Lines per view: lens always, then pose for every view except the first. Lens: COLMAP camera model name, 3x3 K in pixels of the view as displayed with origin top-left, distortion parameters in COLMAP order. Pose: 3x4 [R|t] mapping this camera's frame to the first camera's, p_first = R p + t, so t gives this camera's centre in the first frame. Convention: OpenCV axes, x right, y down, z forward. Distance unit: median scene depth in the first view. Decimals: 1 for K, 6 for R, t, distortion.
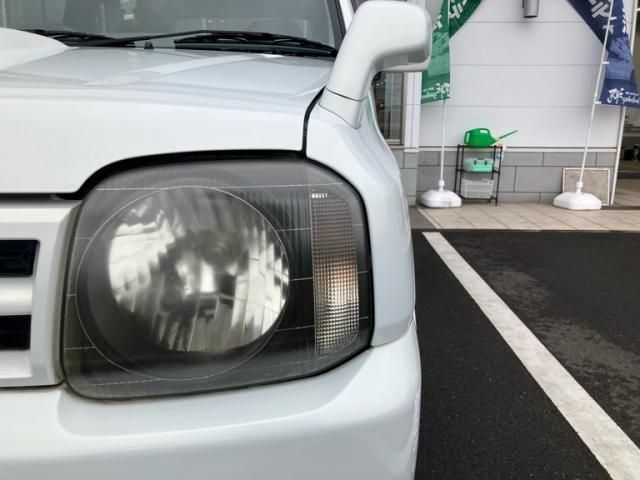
lens RADIAL K [[510.4, 0, 321.2], [0, 510.4, 239.4], [0, 0, 1]] dist [0.004057, 0.003134]
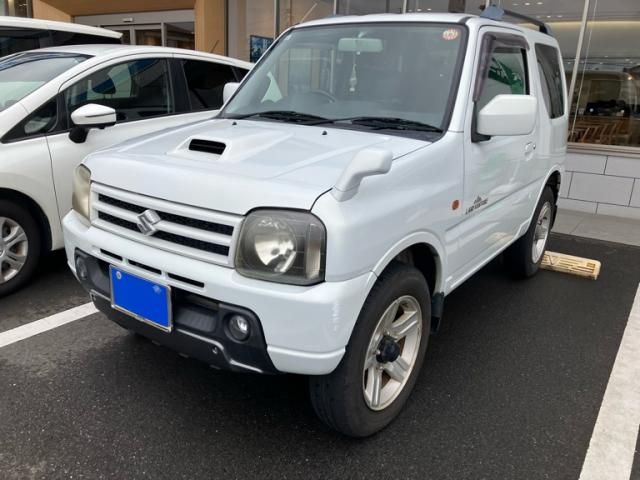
lens RADIAL K [[510.4, 0, 319.6], [0, 510.4, 240.7], [0, 0, 1]] dist [0.004057, 0.003134]
pose [[0.826730, 0.181754, -0.532432, 1.690757], [-0.153321, 0.983344, 0.097612, -0.309876], [0.541305, 0.000934, 0.840826, -1.521297]]
